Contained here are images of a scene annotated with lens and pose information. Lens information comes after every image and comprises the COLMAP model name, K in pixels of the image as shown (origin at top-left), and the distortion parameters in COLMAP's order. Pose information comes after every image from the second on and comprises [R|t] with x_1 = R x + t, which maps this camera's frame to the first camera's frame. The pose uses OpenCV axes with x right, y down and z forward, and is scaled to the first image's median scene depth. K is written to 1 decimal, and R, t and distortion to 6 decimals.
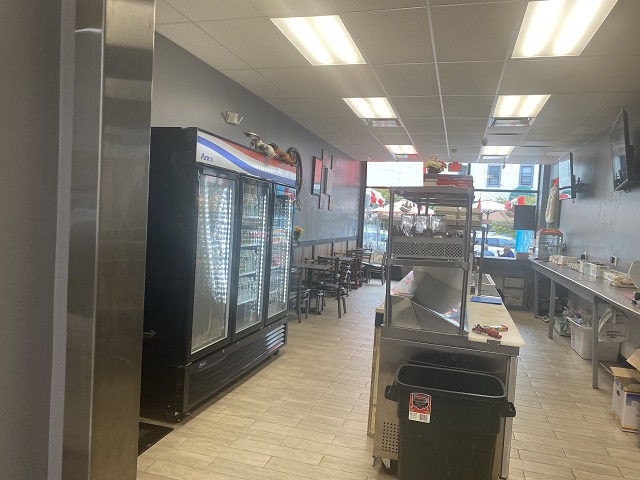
lens RADIAL K [[486.3, 0, 318.0], [0, 486.3, 238.1], [0, 0, 1]] dist [0.038625, -0.038085]
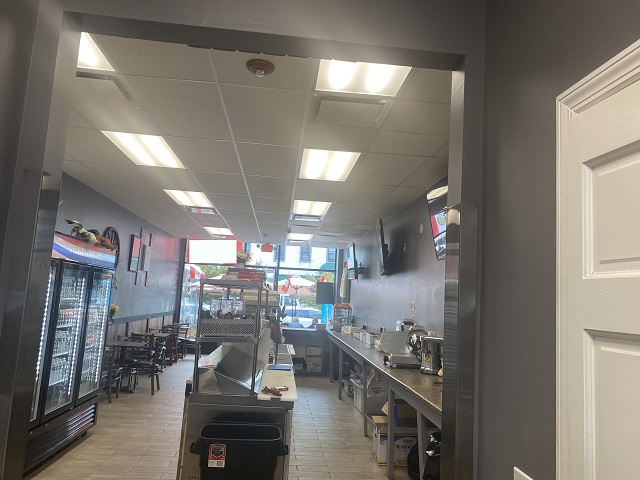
lens RADIAL K [[486.3, 0, 319.3], [0, 486.3, 235.0], [0, 0, 1]] dist [0.038625, -0.038085]
pose [[0.934089, 0.043950, 0.354324, -0.010973], [0.009885, 0.988831, -0.148715, -0.016643], [-0.356902, 0.142416, 0.923222, -0.183799]]
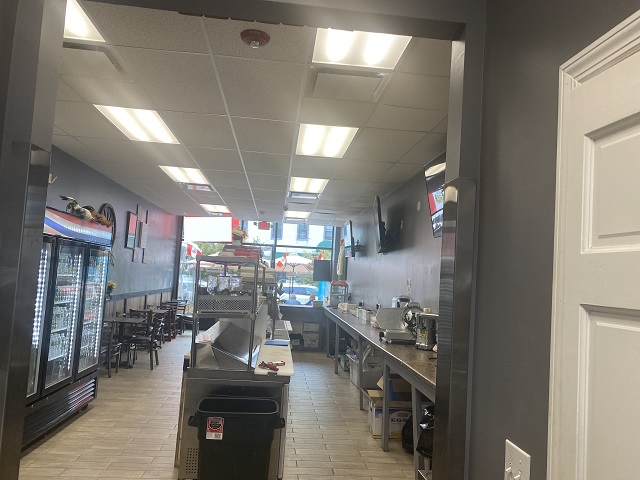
lens RADIAL K [[486.3, 0, 318.1], [0, 486.3, 241.4], [0, 0, 1]] dist [0.038625, -0.038085]
pose [[0.932941, 0.024832, 0.359171, -0.008598], [0.008248, 0.995883, -0.090277, -0.015795], [-0.359934, 0.087185, 0.928895, -0.180869]]
